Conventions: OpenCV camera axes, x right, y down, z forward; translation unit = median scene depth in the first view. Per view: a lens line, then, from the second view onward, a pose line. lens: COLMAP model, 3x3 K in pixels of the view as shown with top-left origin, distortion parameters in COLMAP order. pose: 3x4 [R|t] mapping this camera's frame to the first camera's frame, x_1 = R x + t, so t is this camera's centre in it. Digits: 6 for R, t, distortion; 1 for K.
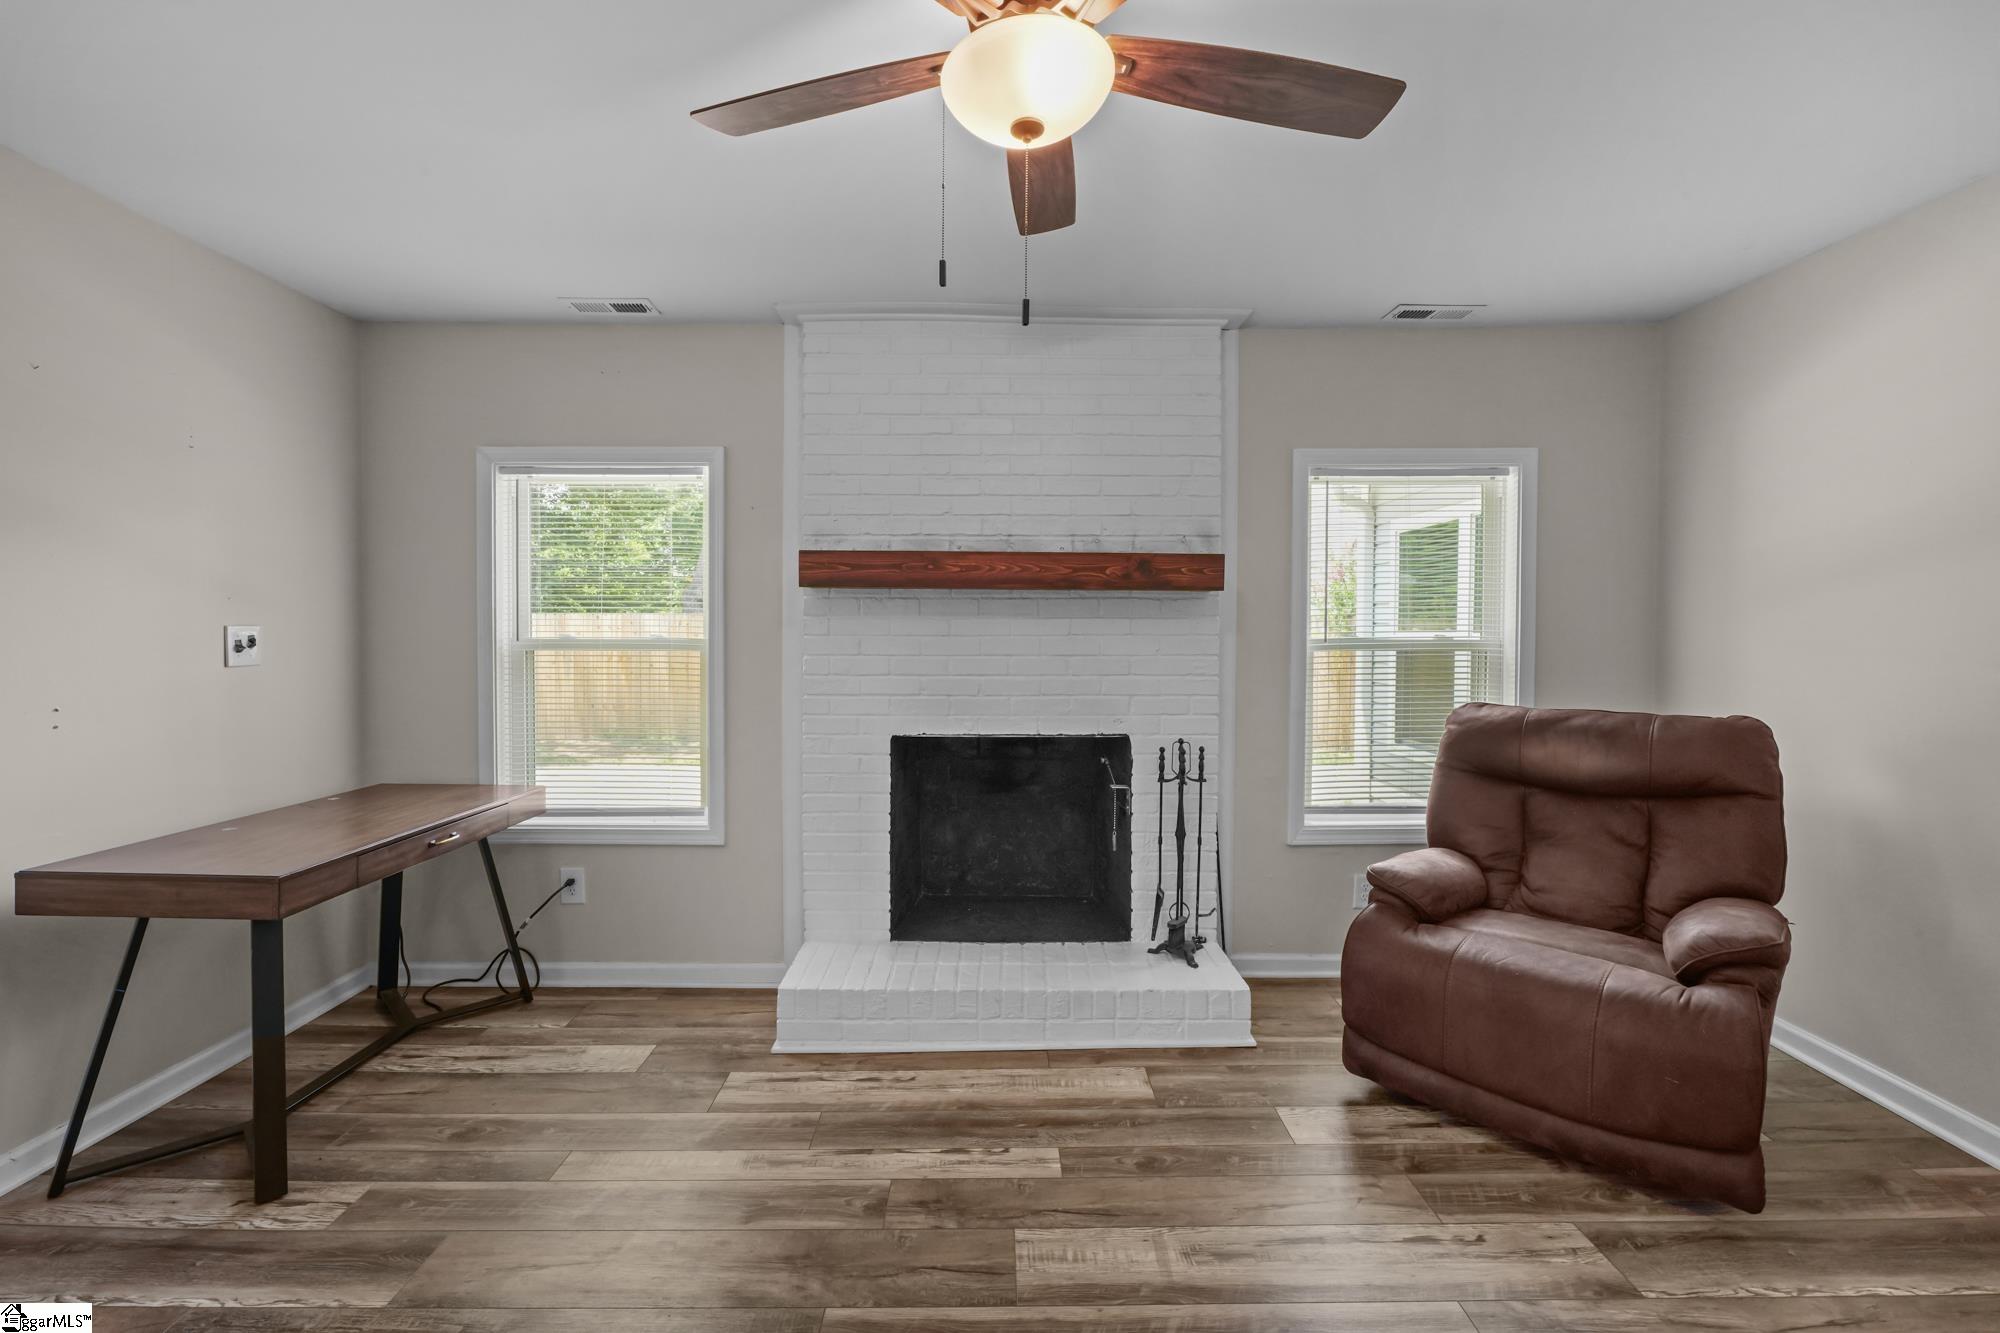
lens RADIAL K [[898.9, 0, 997.8], [0, 898.9, 657.2], [0, 0, 1]] dist [-0.025797, 0.008671]
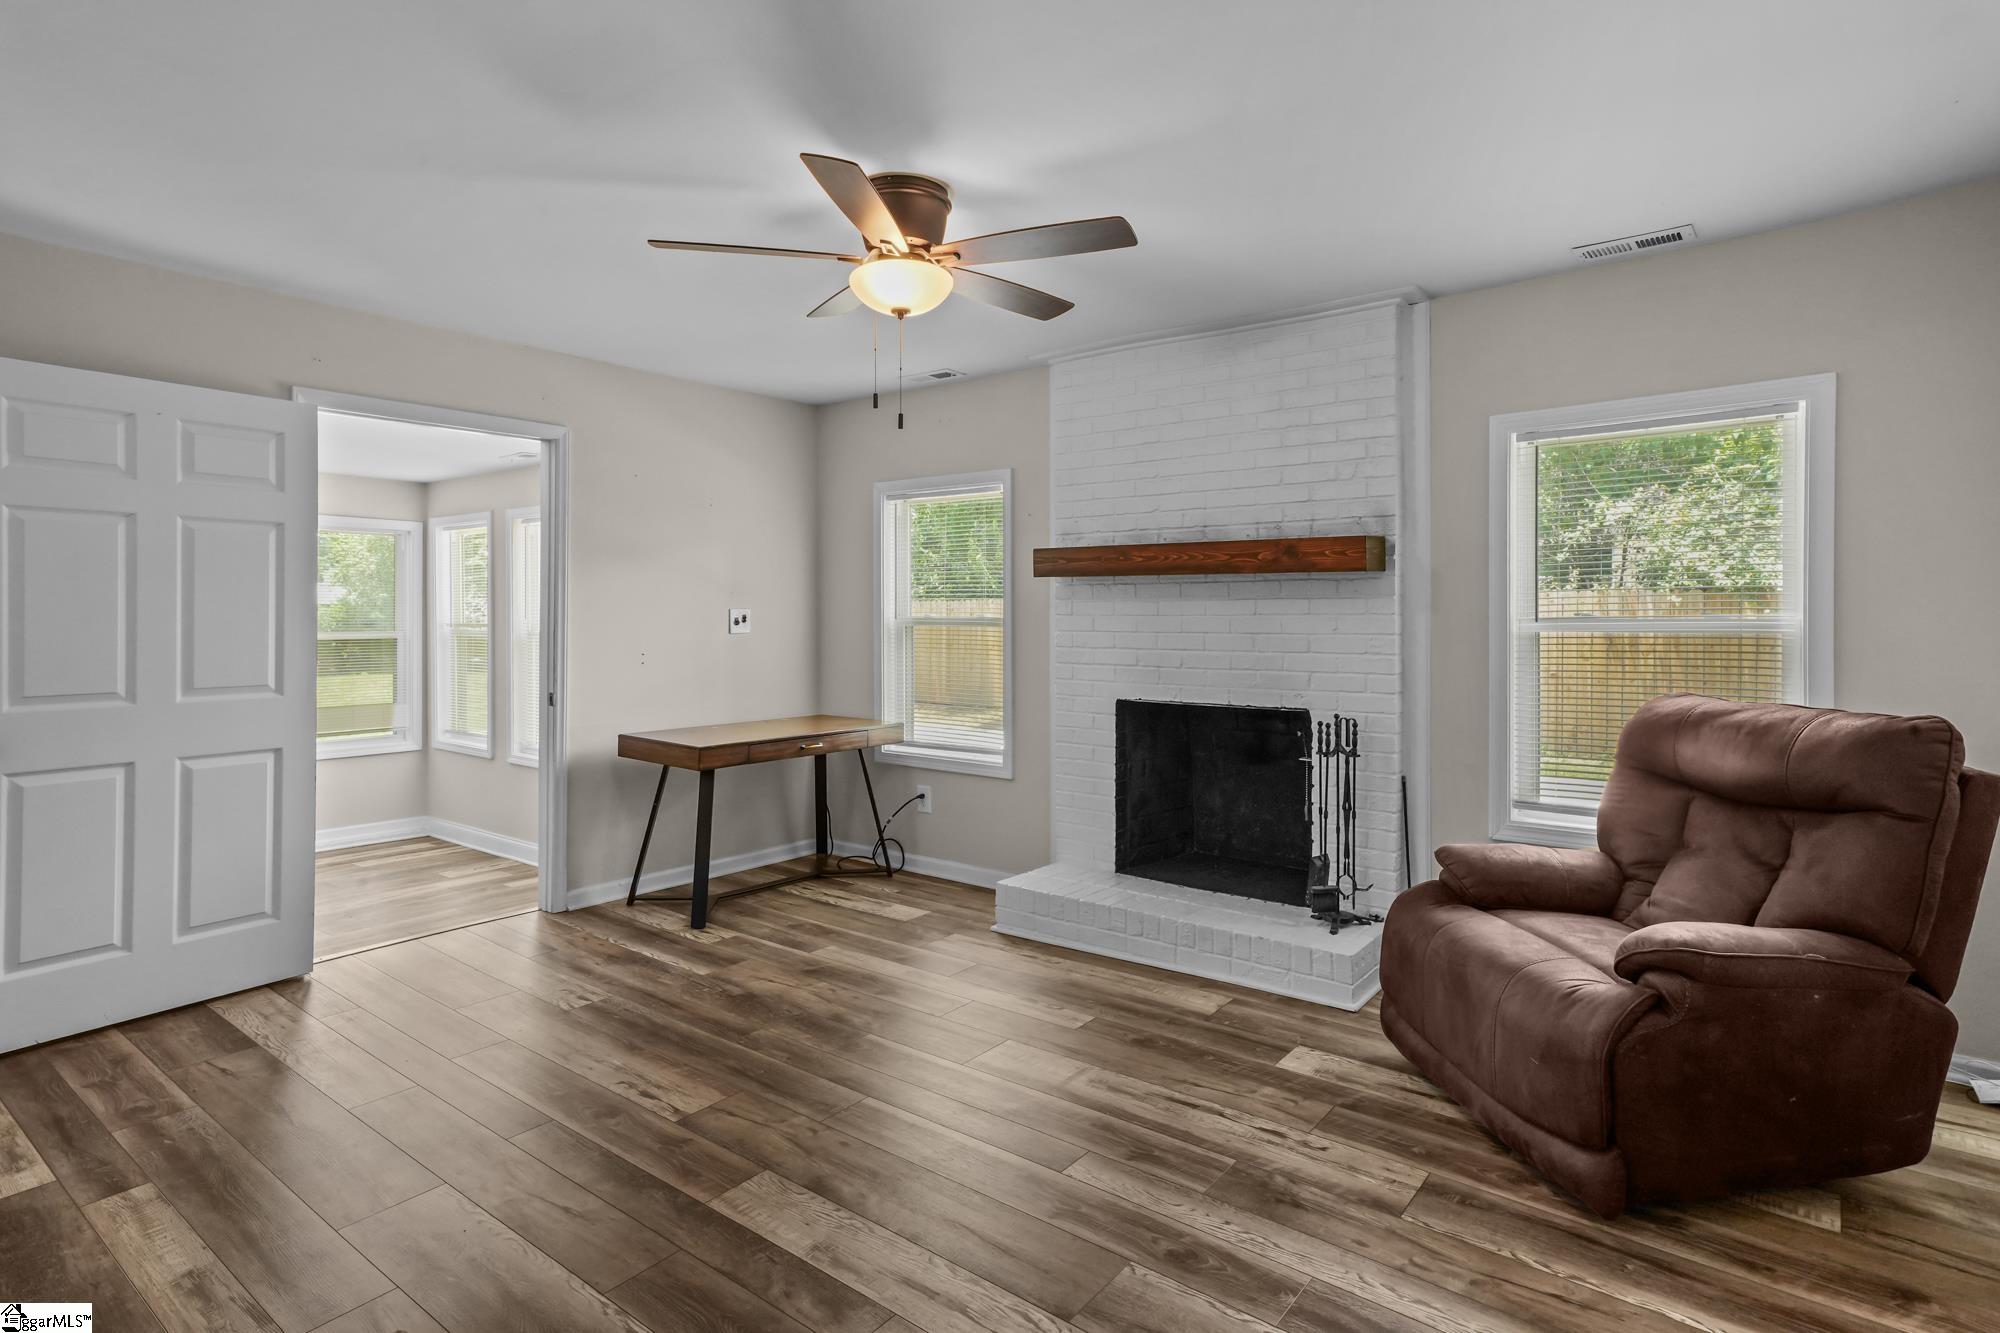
lens RADIAL K [[1042.5, 0, 987.4], [0, 1042.5, 610.4], [0, 0, 1]] dist [-0.025616, 0.031469]
pose [[0.776341, -0.003514, -0.630303, 0.669767], [-0.015742, 0.999564, -0.024962, 0.007548], [0.630117, 0.029301, 0.775948, -0.199761]]
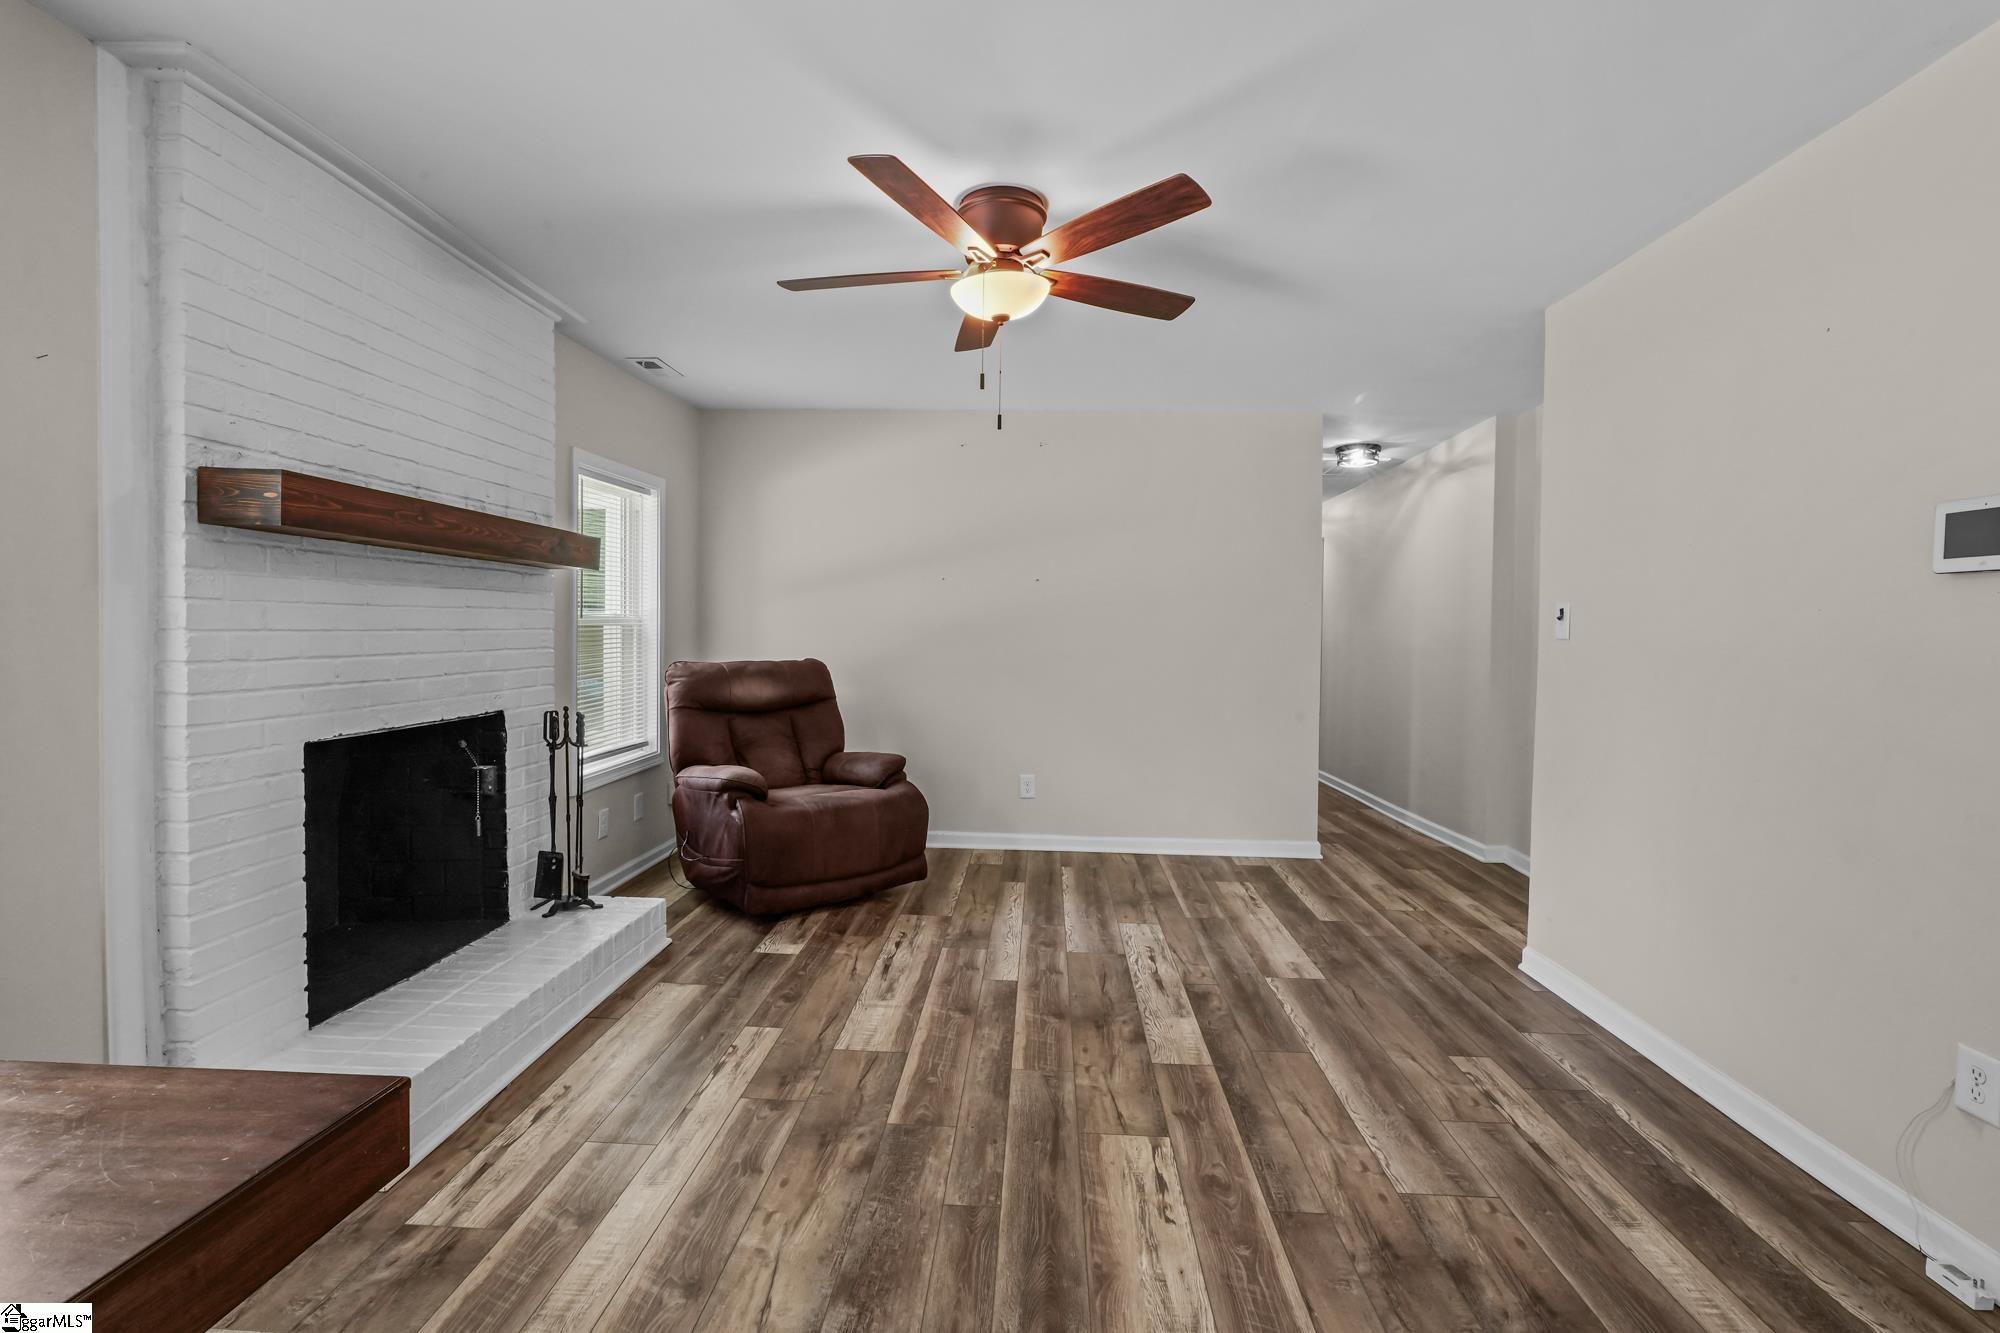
lens RADIAL K [[907.6, 0, 997.6], [0, 907.6, 654.2], [0, 0, 1]] dist [-0.000239, 0.001170]
pose [[0.052340, -0.032288, 0.998107, -0.870909], [0.014431, 0.999397, 0.031573, 0.002527], [-0.998525, 0.012752, 0.052774, 0.441752]]
